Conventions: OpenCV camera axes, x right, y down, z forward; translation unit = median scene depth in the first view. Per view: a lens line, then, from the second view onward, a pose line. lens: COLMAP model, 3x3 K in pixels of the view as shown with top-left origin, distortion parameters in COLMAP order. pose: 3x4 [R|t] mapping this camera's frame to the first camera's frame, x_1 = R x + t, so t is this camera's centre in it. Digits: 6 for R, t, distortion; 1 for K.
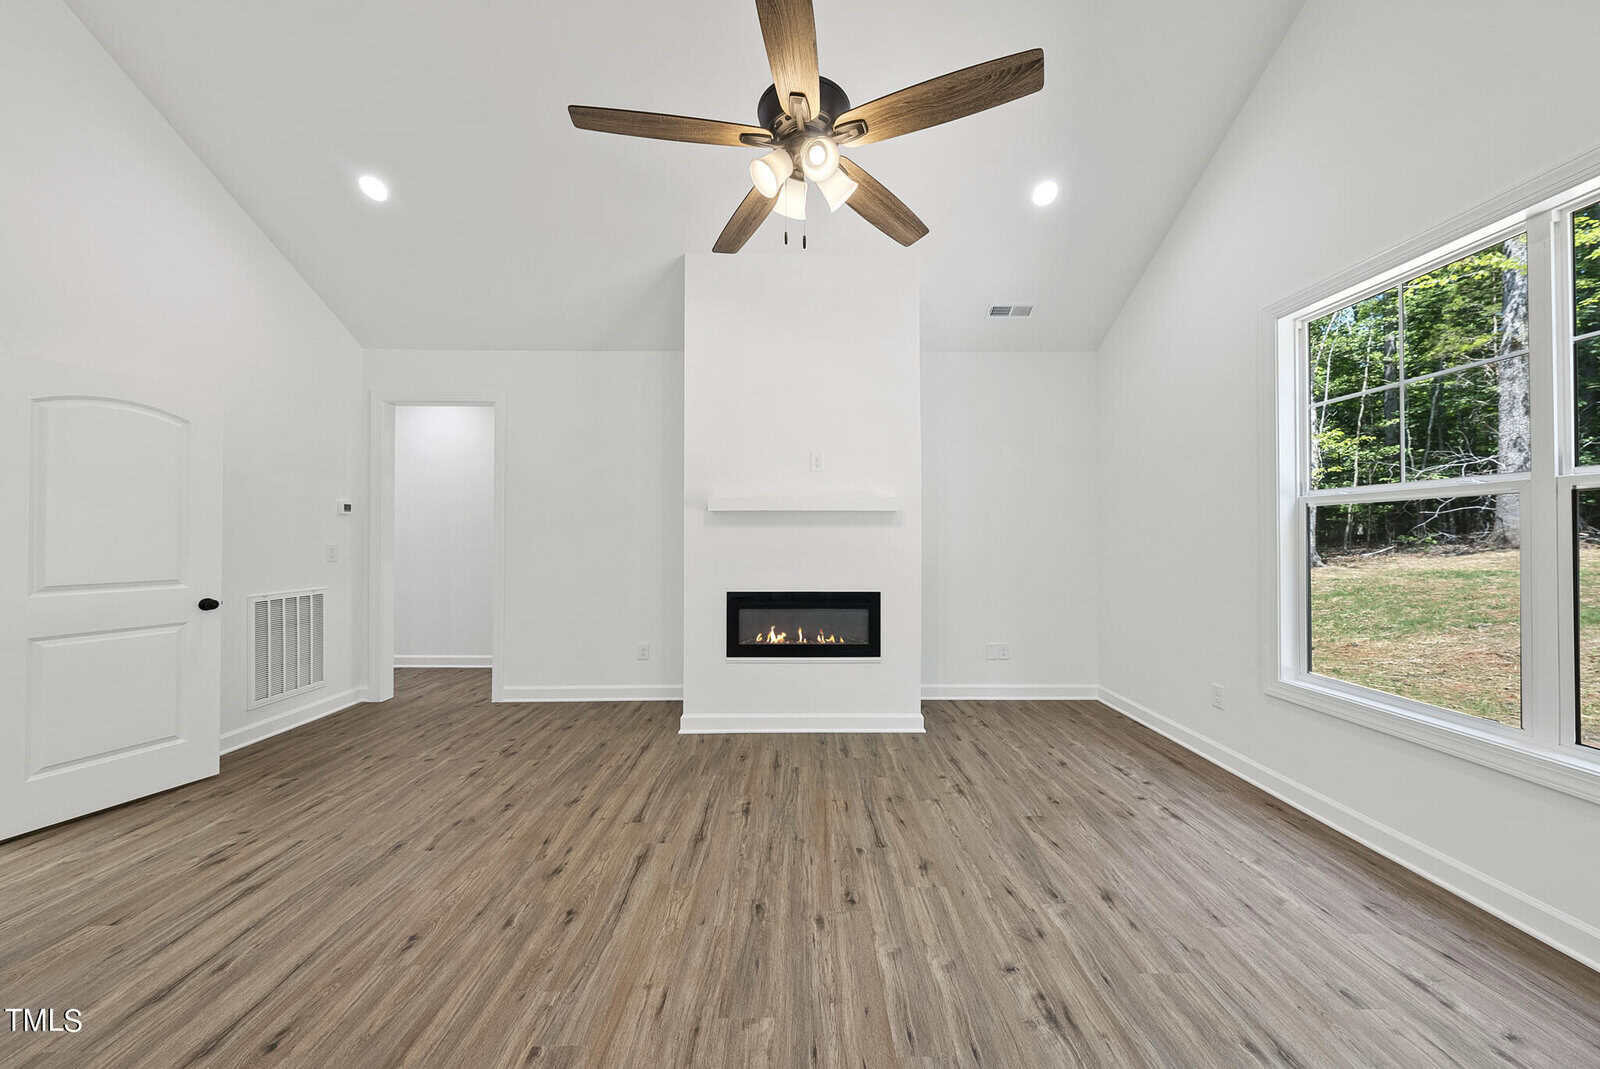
lens RADIAL K [[549.5, 0, 808.4], [0, 549.5, 533.3], [0, 0, 1]] dist [-0.000651, -0.000094]
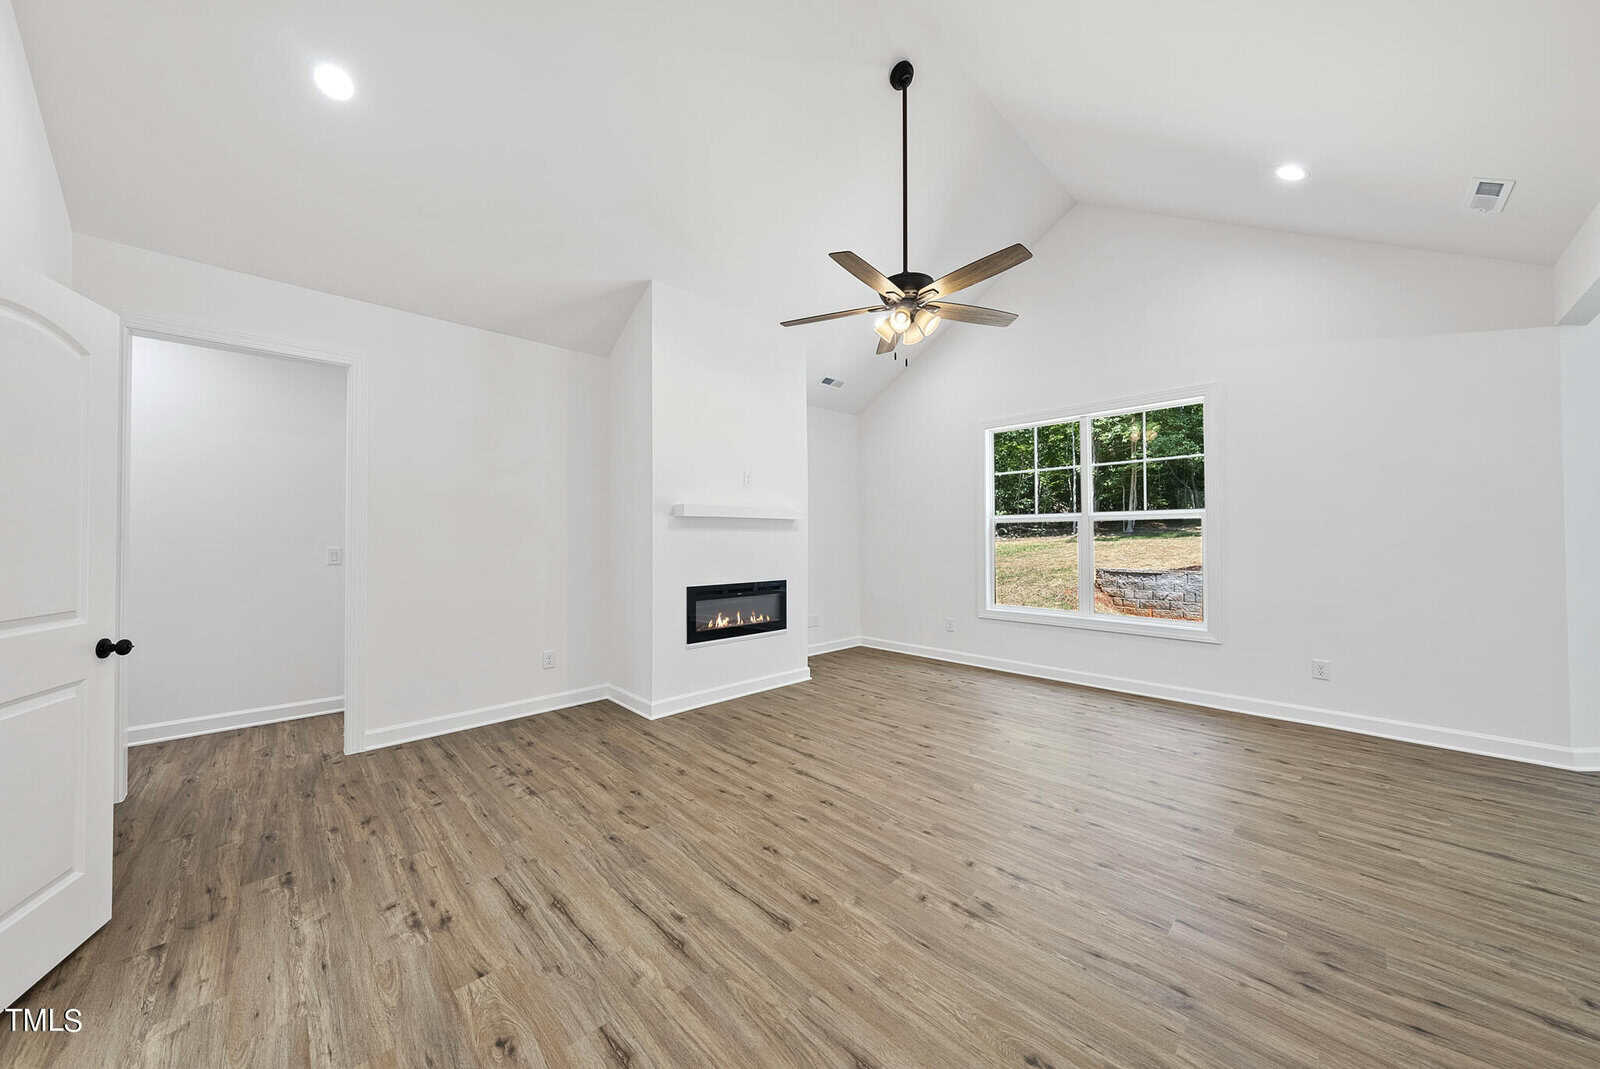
lens RADIAL K [[549.5, 0, 808.4], [0, 549.5, 533.3], [0, 0, 1]] dist [-0.000651, -0.000094]
pose [[0.724203, 0.004131, 0.689574, -0.976926], [-0.000696, 0.999986, -0.005260, 0.000836], [-0.689587, 0.003329, 0.724196, -0.005529]]
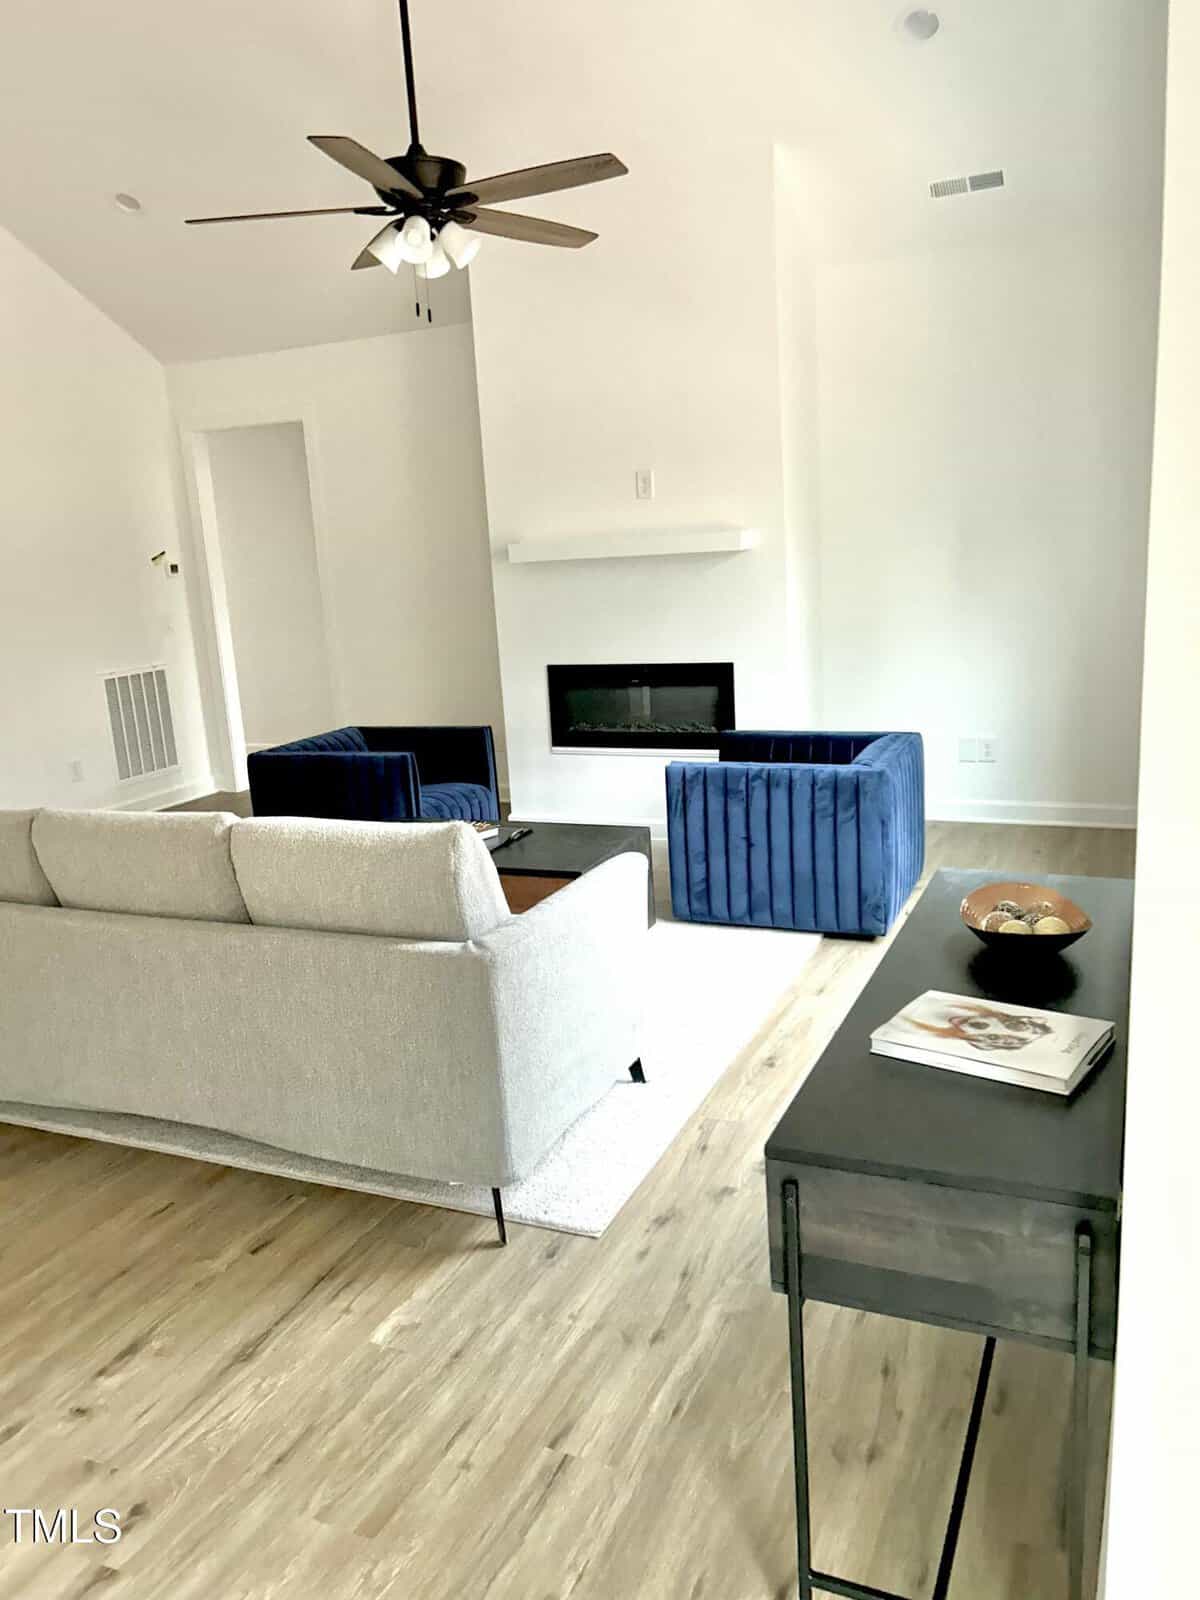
lens RADIAL K [[1203.2, 0, 600.0], [0, 1203.2, 800.0], [0, 0, 1]] dist [0.030626, 0.001278]
pose [[0.904585, 0.037087, -0.424676, 0.854038], [0.062208, 0.974060, 0.217572, -0.097159], [0.421729, -0.223231, 0.878813, -0.680068]]
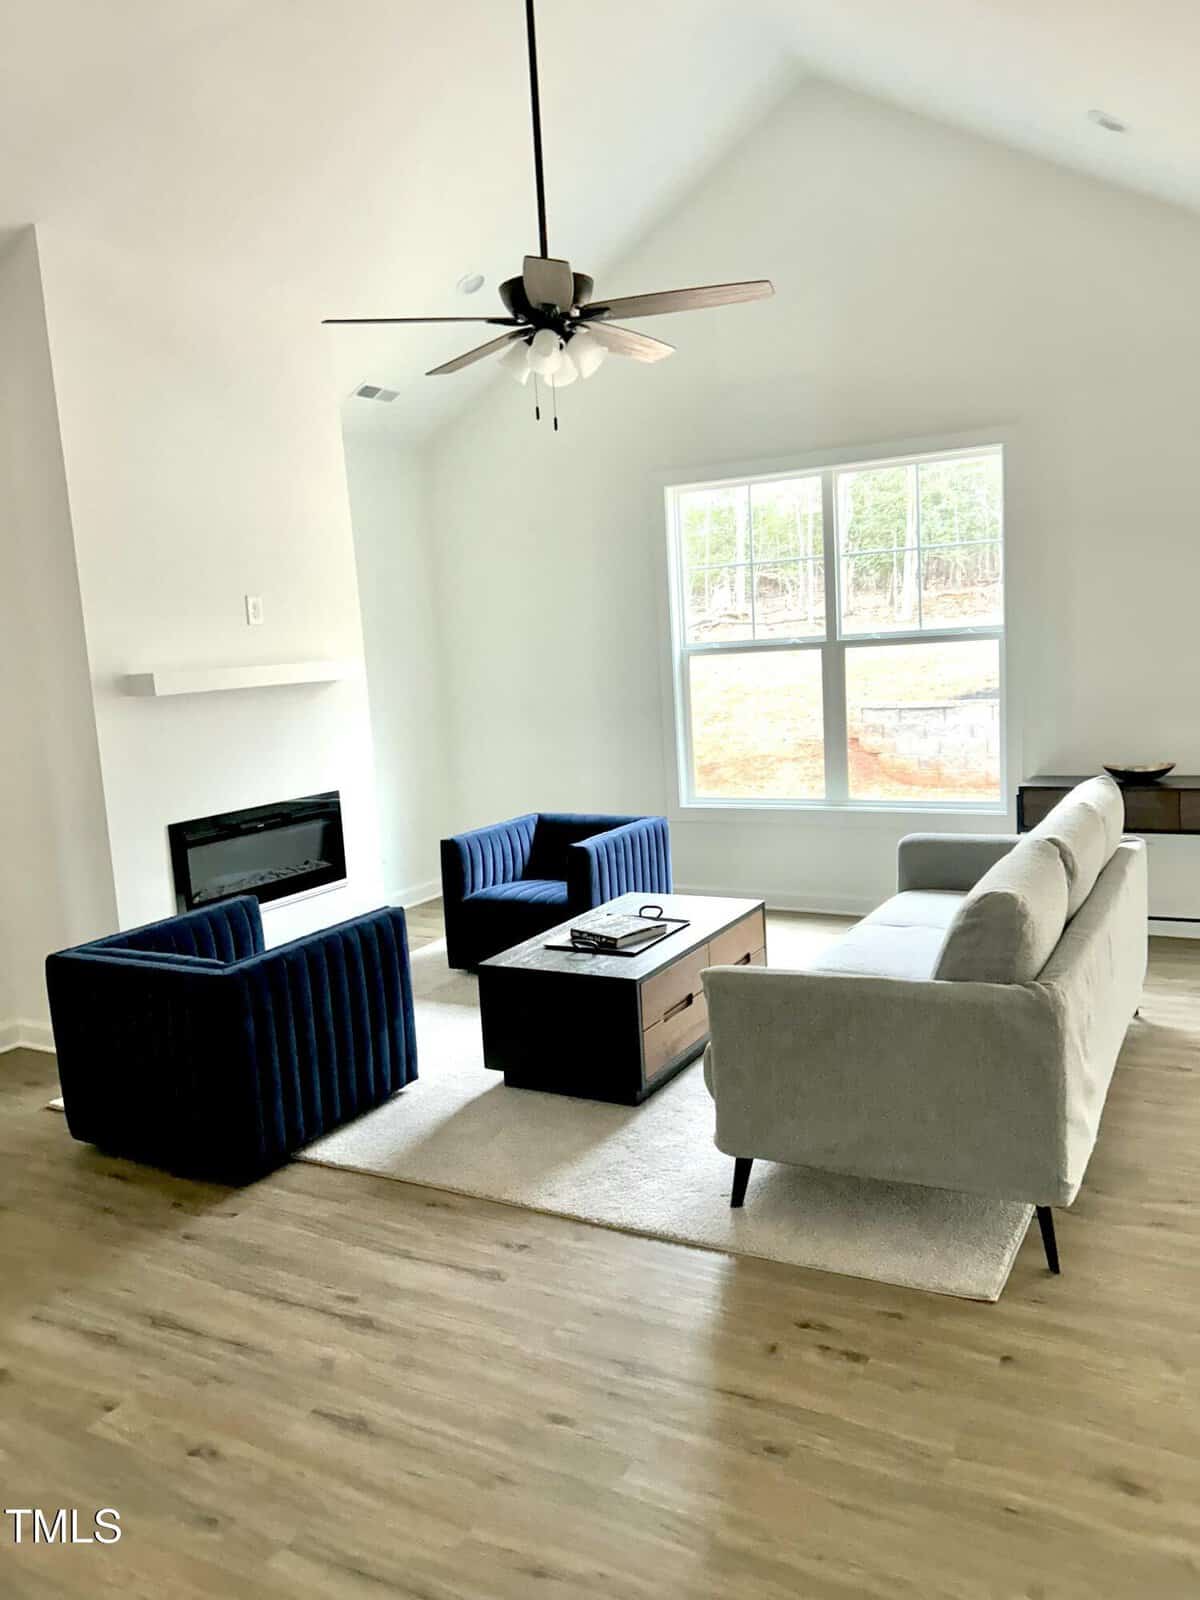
lens RADIAL K [[1203.2, 0, 600.0], [0, 1203.2, 800.0], [0, 0, 1]] dist [0.030626, 0.001278]
pose [[0.504445, -0.149291, 0.850439, -1.365066], [0.053724, 0.988458, 0.141652, -0.113620], [-0.861771, -0.025767, 0.506643, -0.138066]]
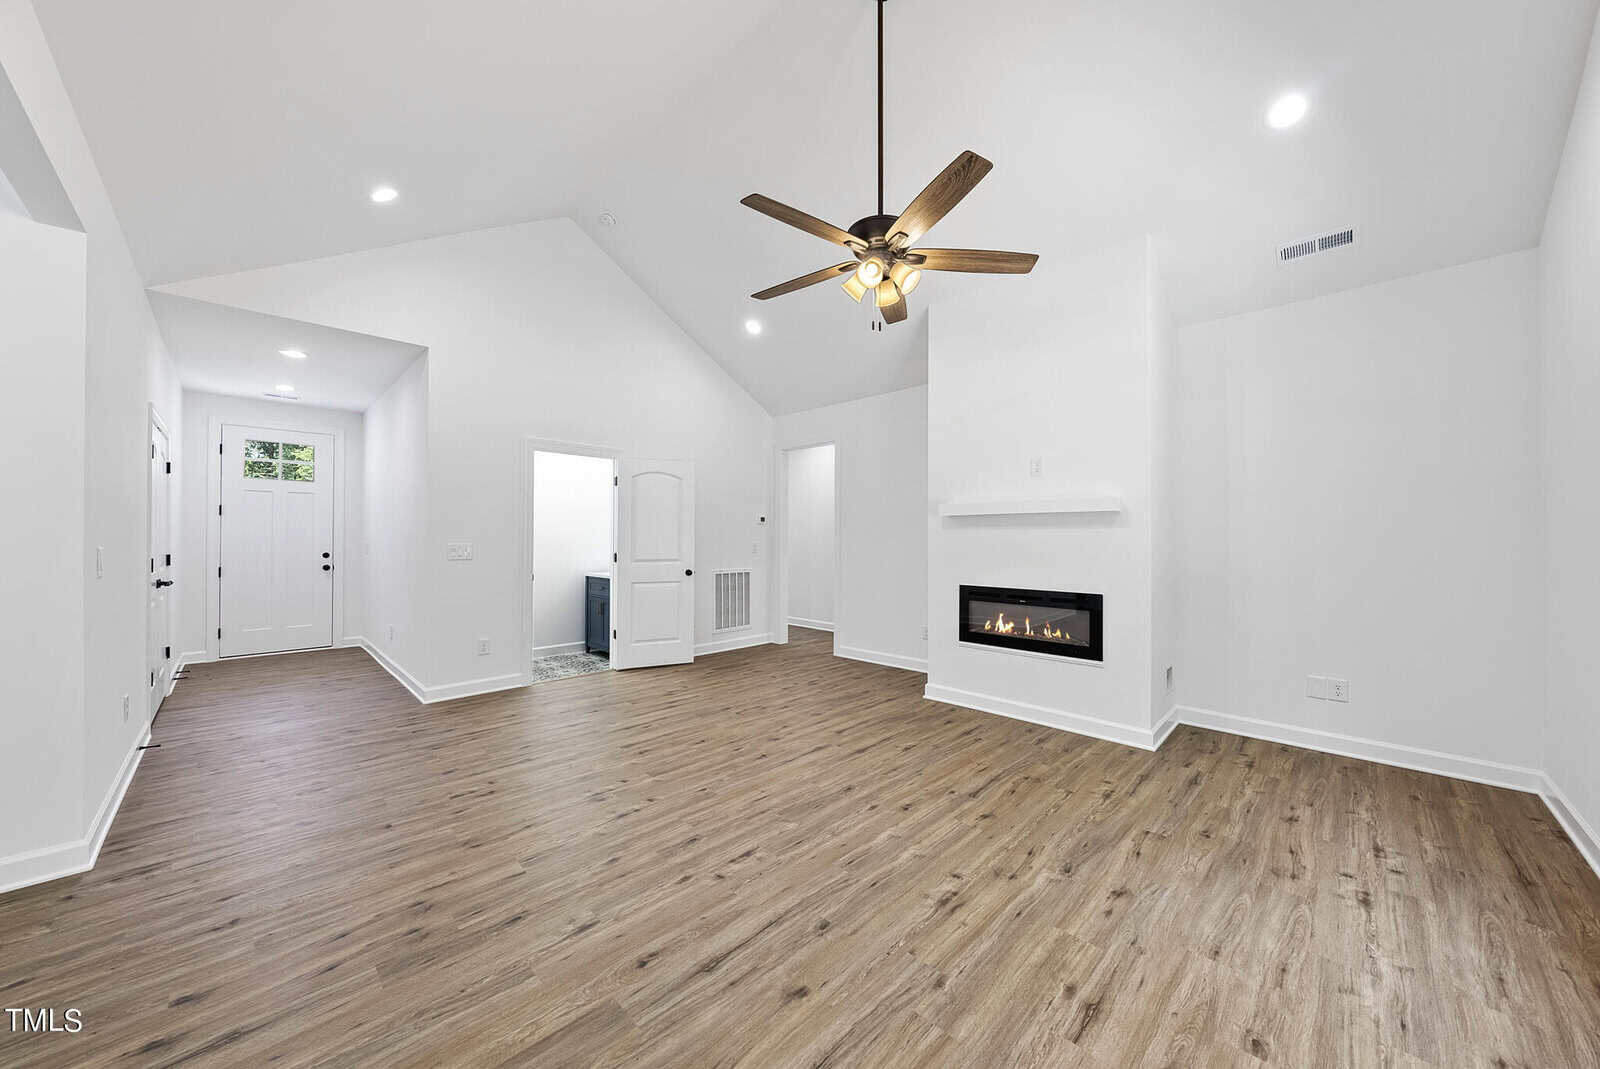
lens RADIAL K [[566.5, 0, 803.7], [0, 566.5, 536.7], [0, 0, 1]] dist [-0.001583, -0.000161]
pose [[0.698141, -0.001341, -0.715959, 0.623522], [0.002722, 0.999996, 0.000781, 0.002963], [0.715955, -0.002494, 0.698142, -0.098421]]
